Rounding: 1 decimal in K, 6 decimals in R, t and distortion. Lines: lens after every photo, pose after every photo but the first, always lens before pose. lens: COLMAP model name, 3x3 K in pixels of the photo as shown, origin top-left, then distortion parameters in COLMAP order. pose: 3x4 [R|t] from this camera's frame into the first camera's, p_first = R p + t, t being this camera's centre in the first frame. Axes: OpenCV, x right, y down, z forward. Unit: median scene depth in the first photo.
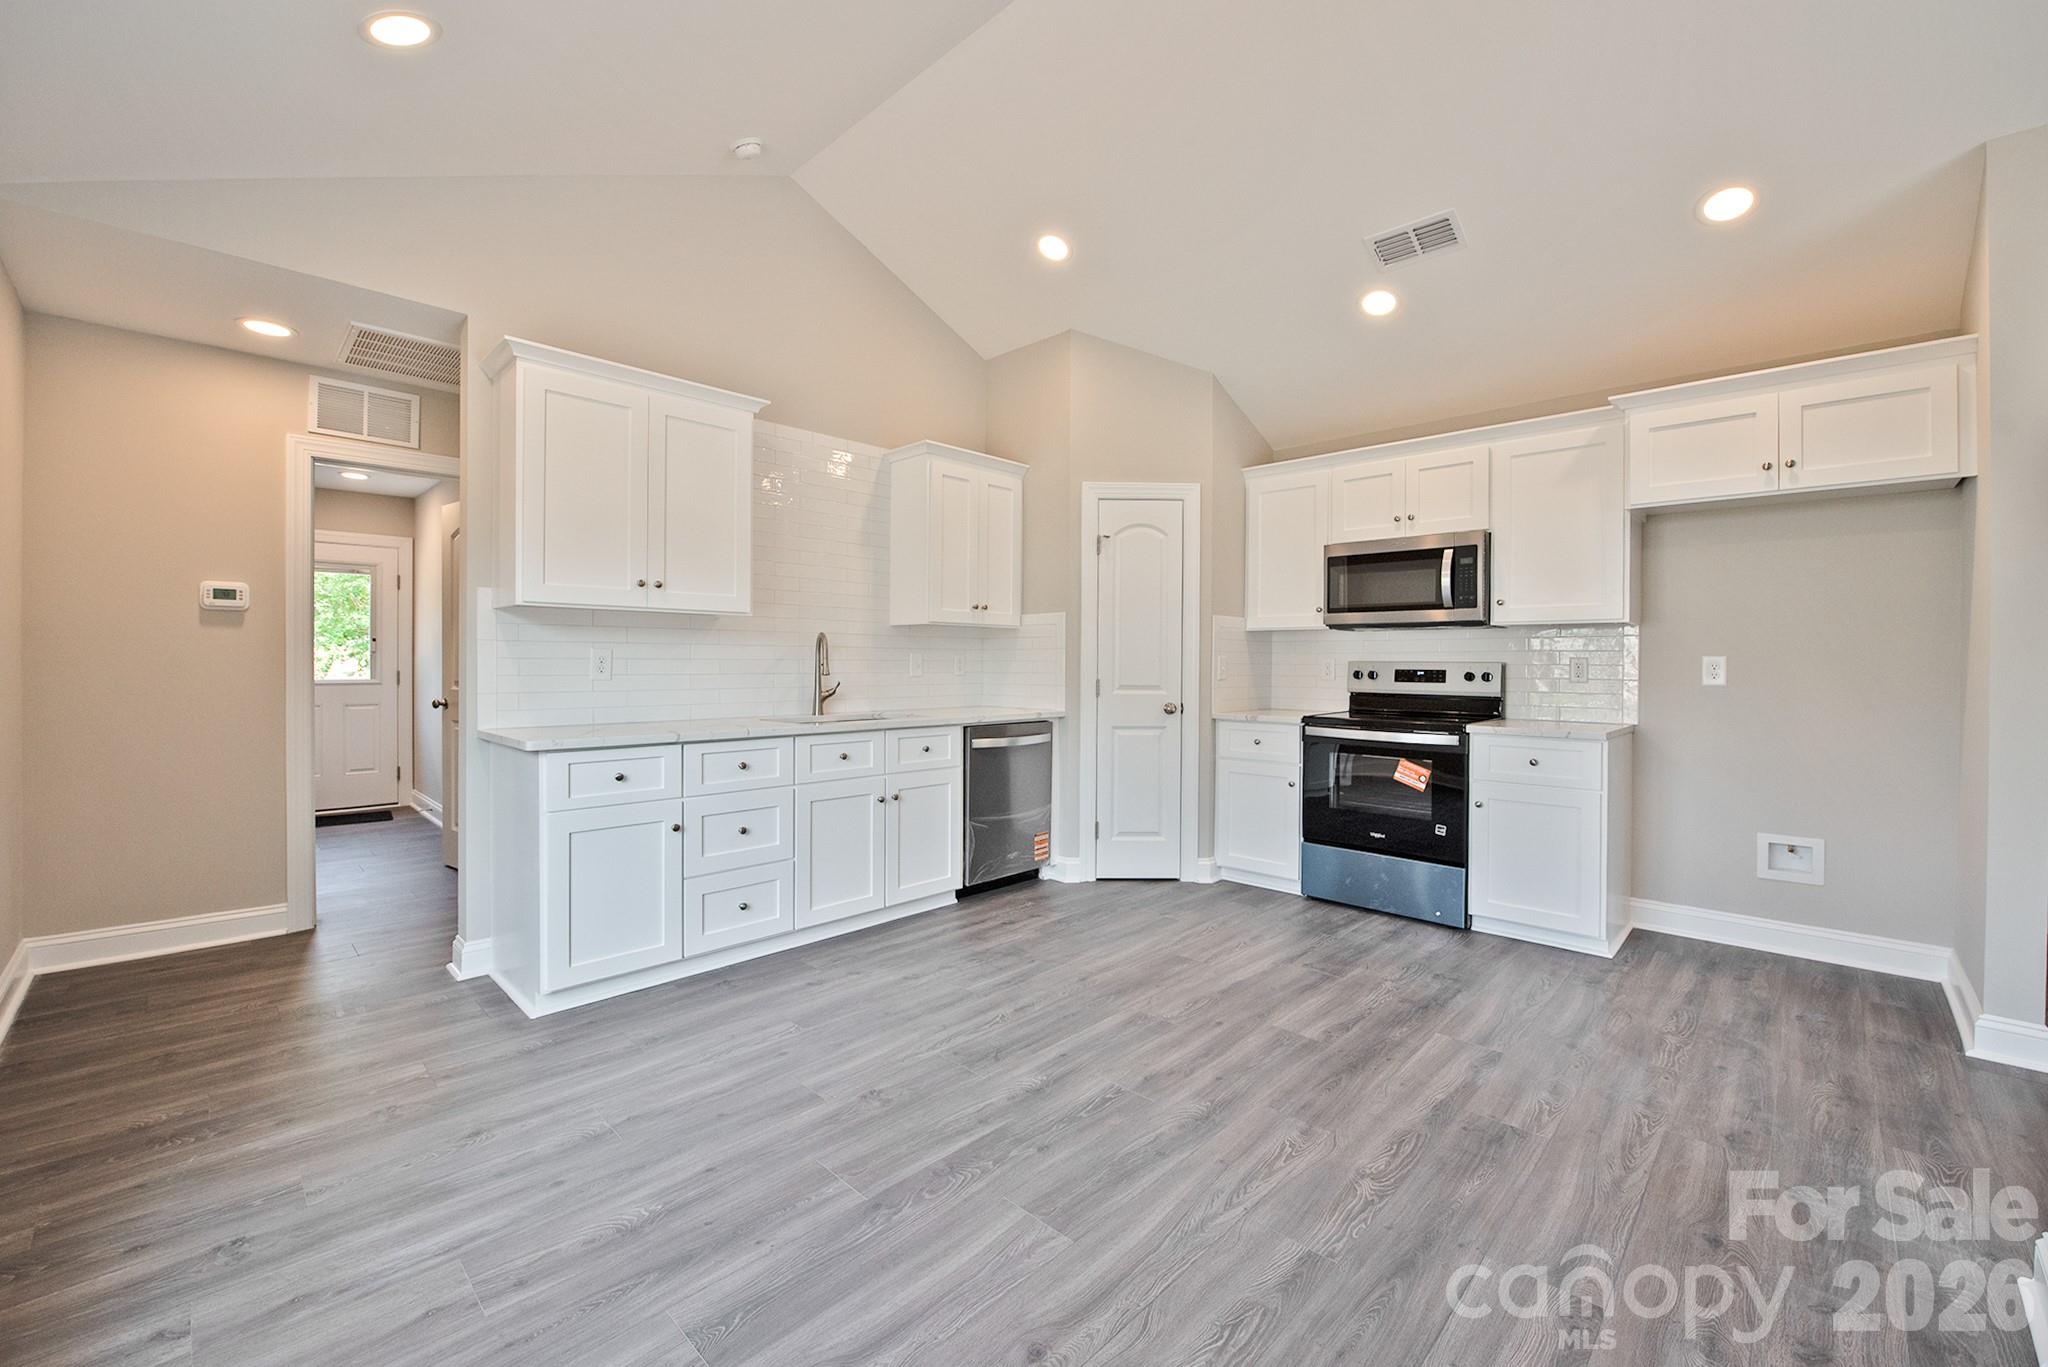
lens RADIAL K [[824.3, 0, 1031.3], [0, 824.3, 664.3], [0, 0, 1]] dist [-0.013849, -0.003375]
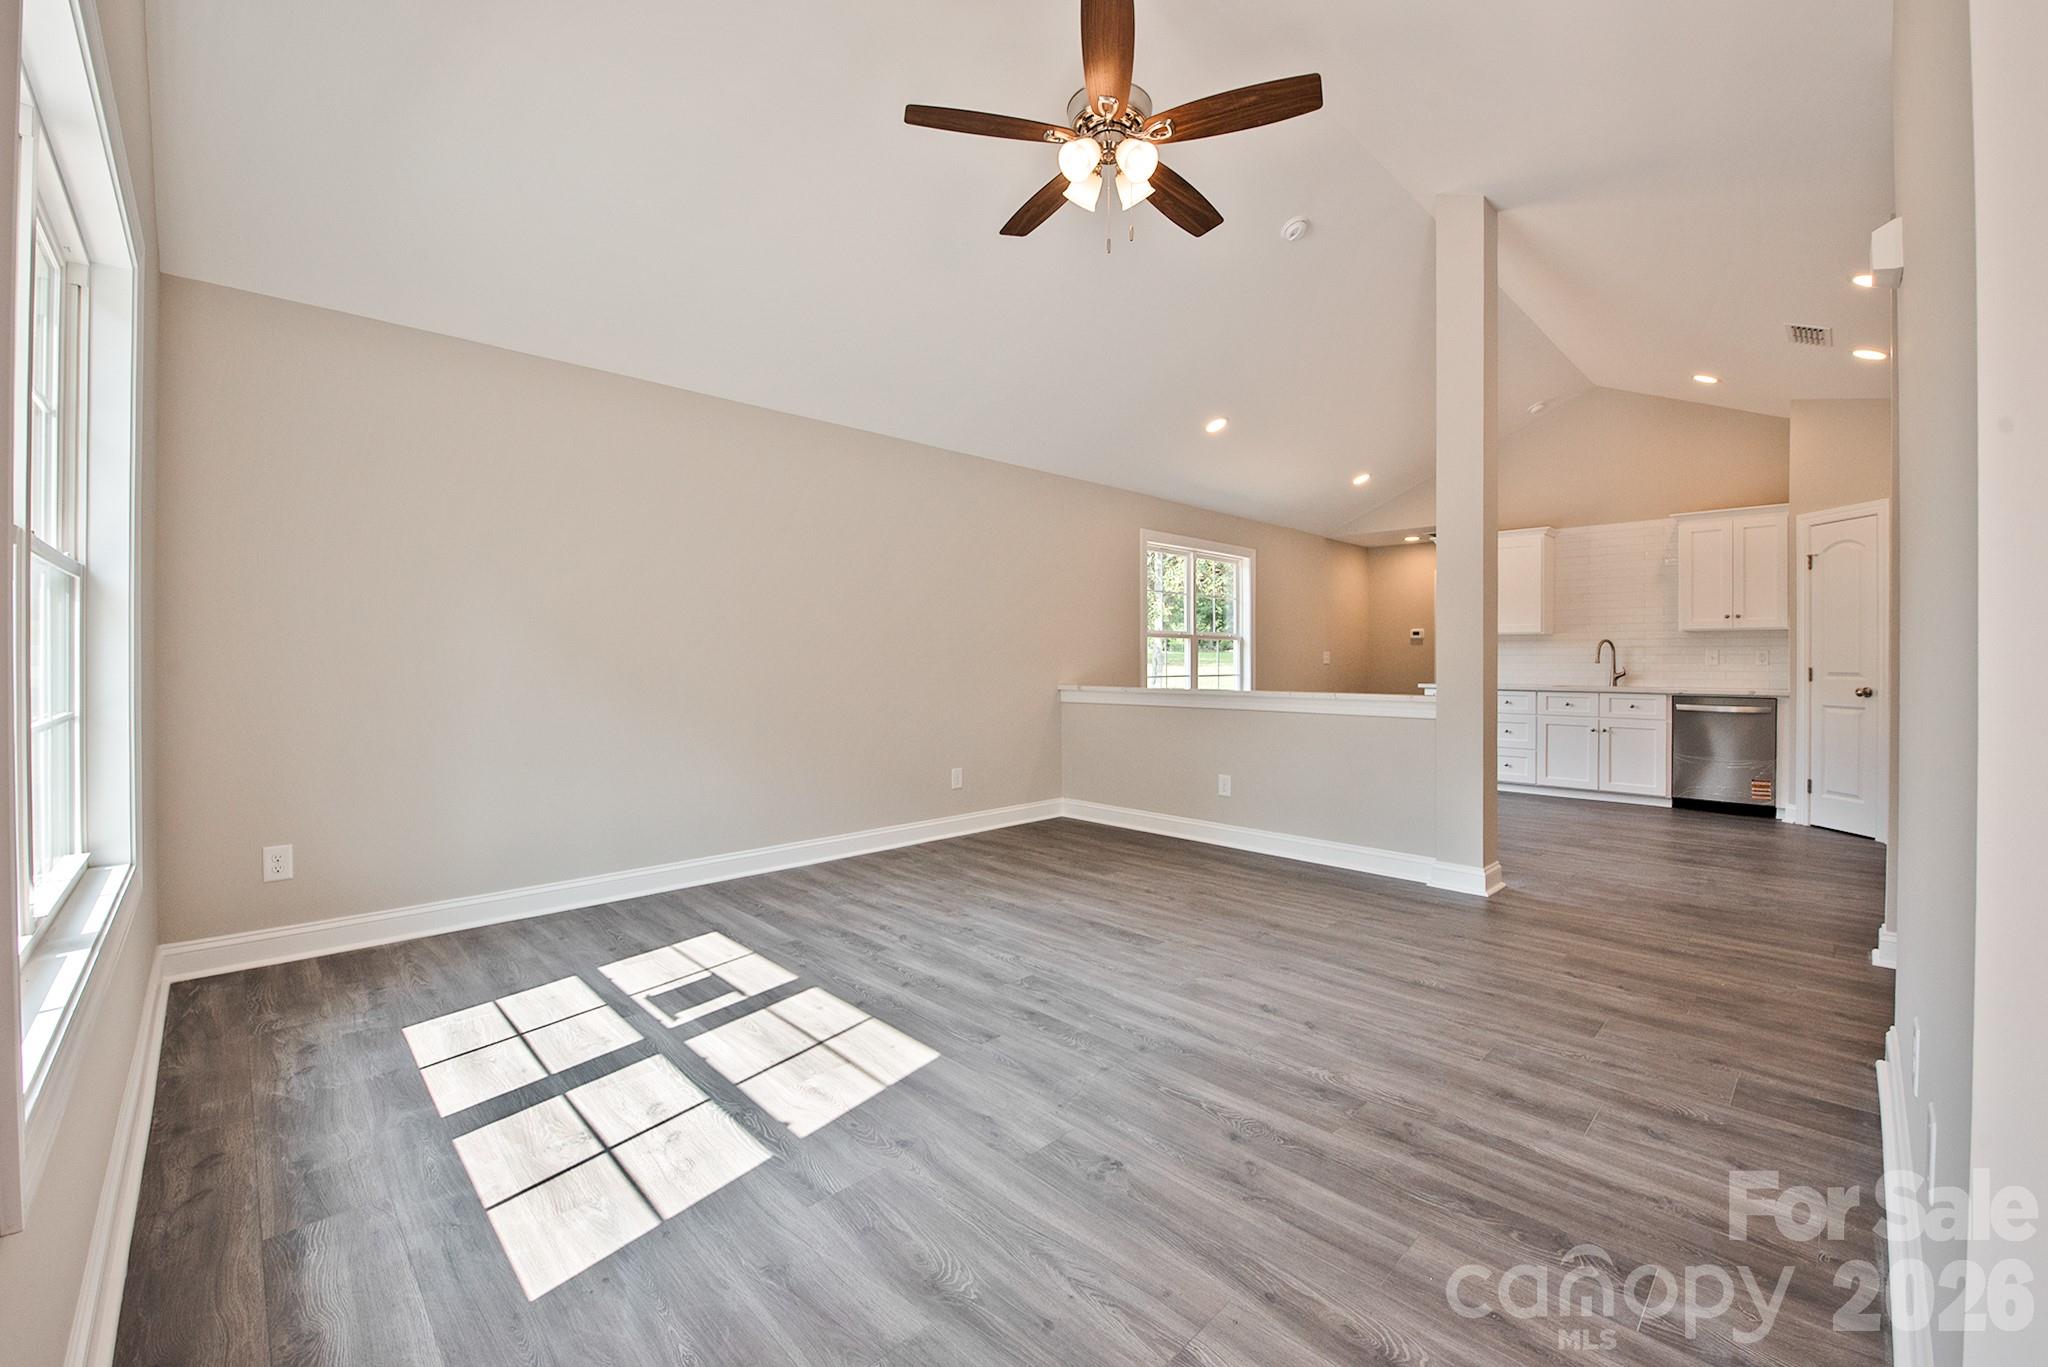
lens RADIAL K [[824.3, 0, 1031.3], [0, 824.3, 664.3], [0, 0, 1]] dist [-0.013849, -0.003375]
pose [[-0.026634, -0.001699, -0.999644, 1.587344], [-0.004848, 0.999987, -0.001570, 0.024552], [0.999633, 0.004804, -0.026642, -0.197495]]
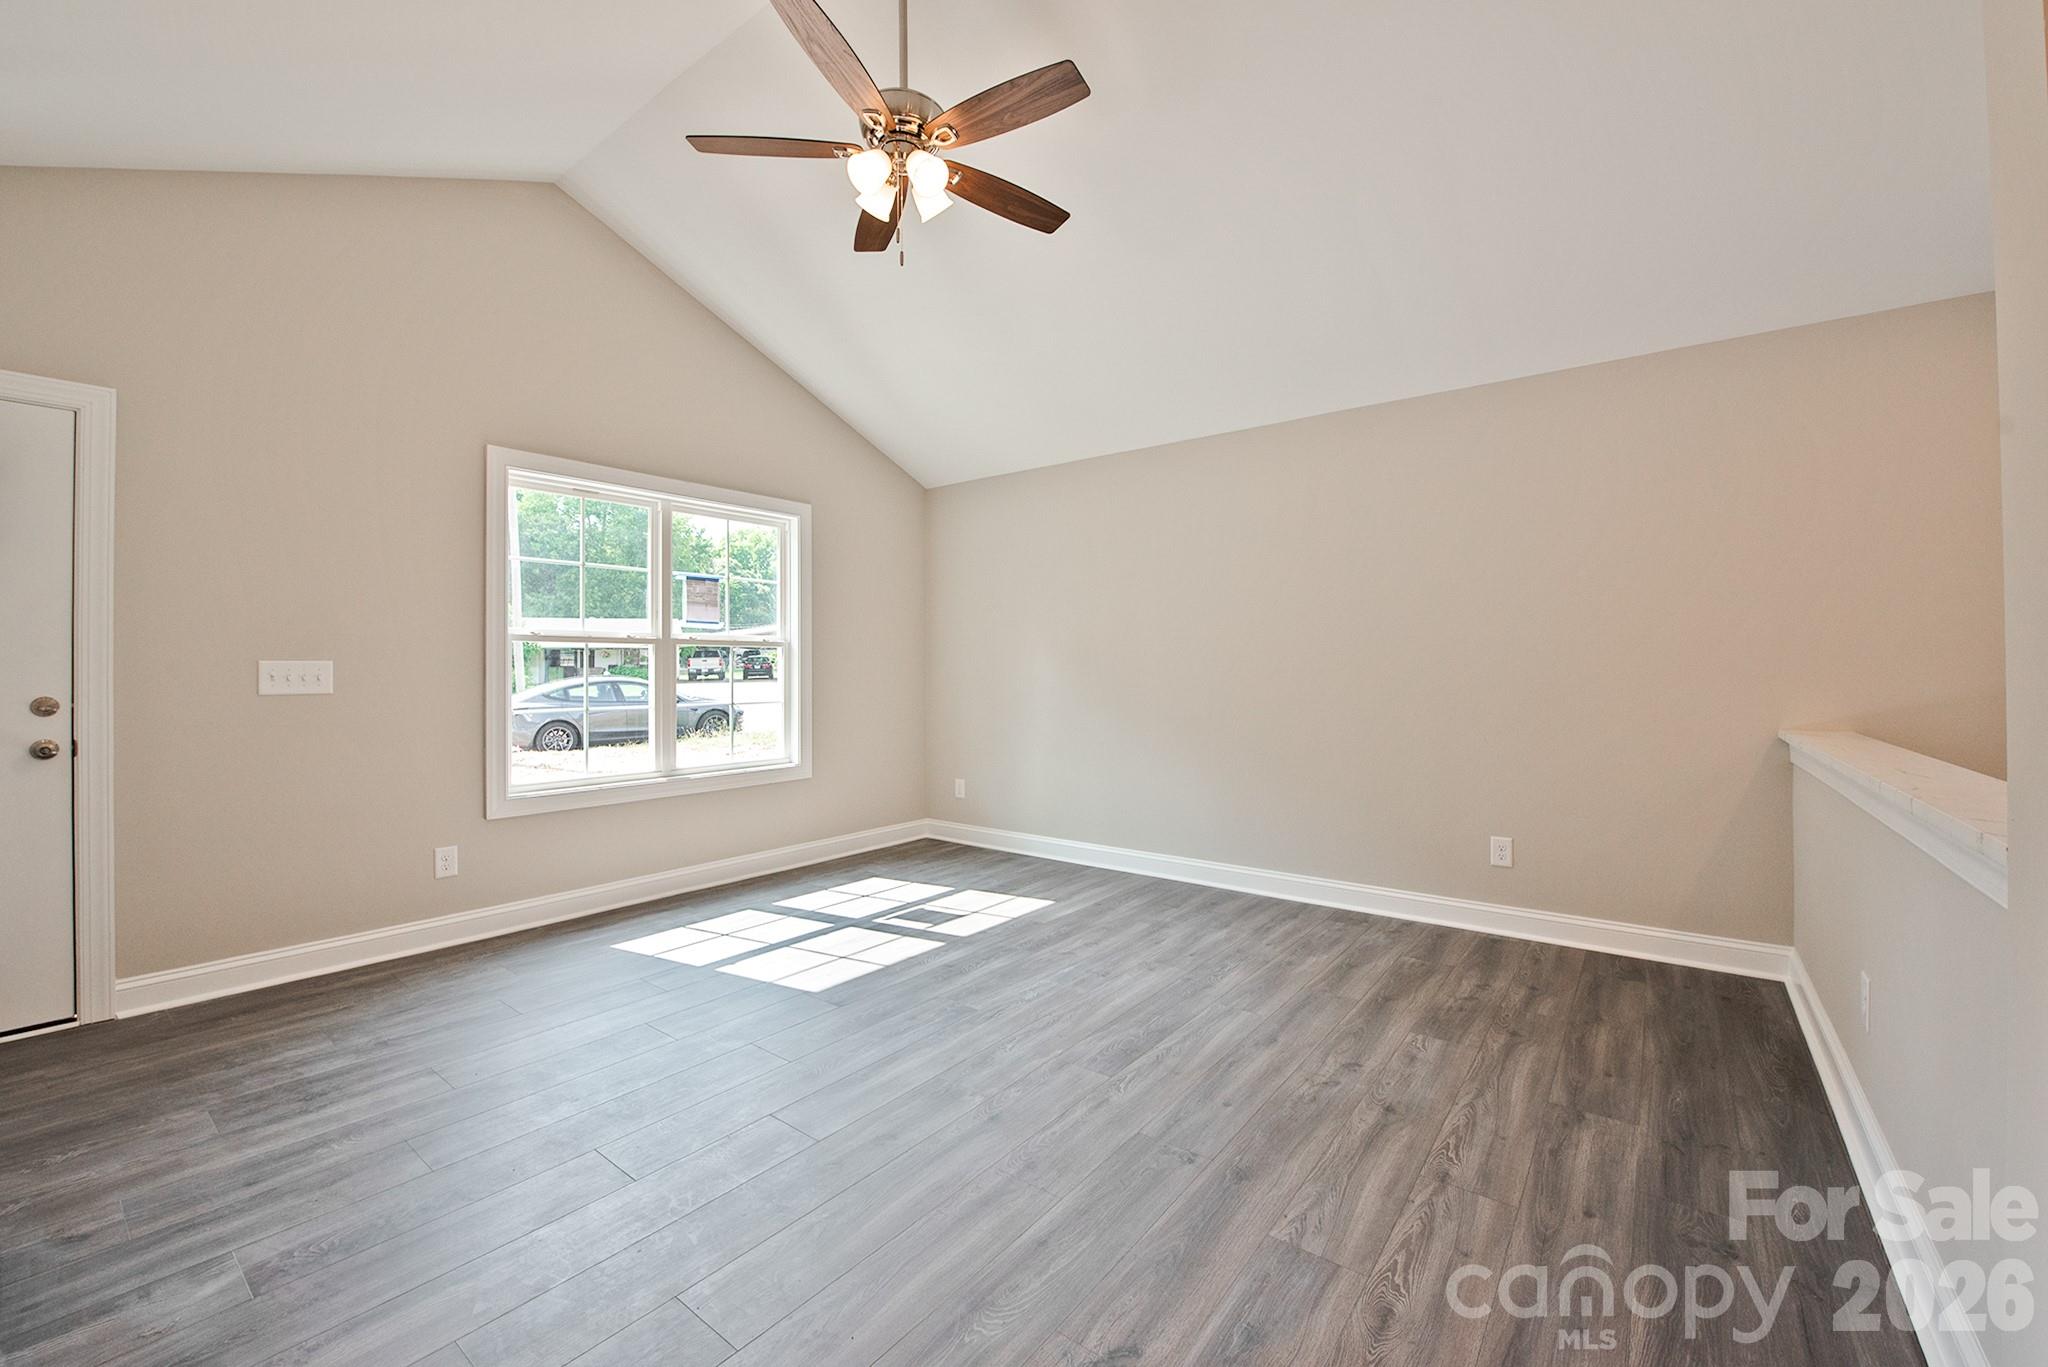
lens RADIAL K [[824.3, 0, 1031.3], [0, 824.3, 664.3], [0, 0, 1]] dist [-0.013849, -0.003375]
pose [[-0.993872, -0.004555, -0.110439, 0.852376], [-0.004035, 0.999980, -0.004936, 0.004249], [0.110459, -0.004460, -0.993871, 0.532562]]
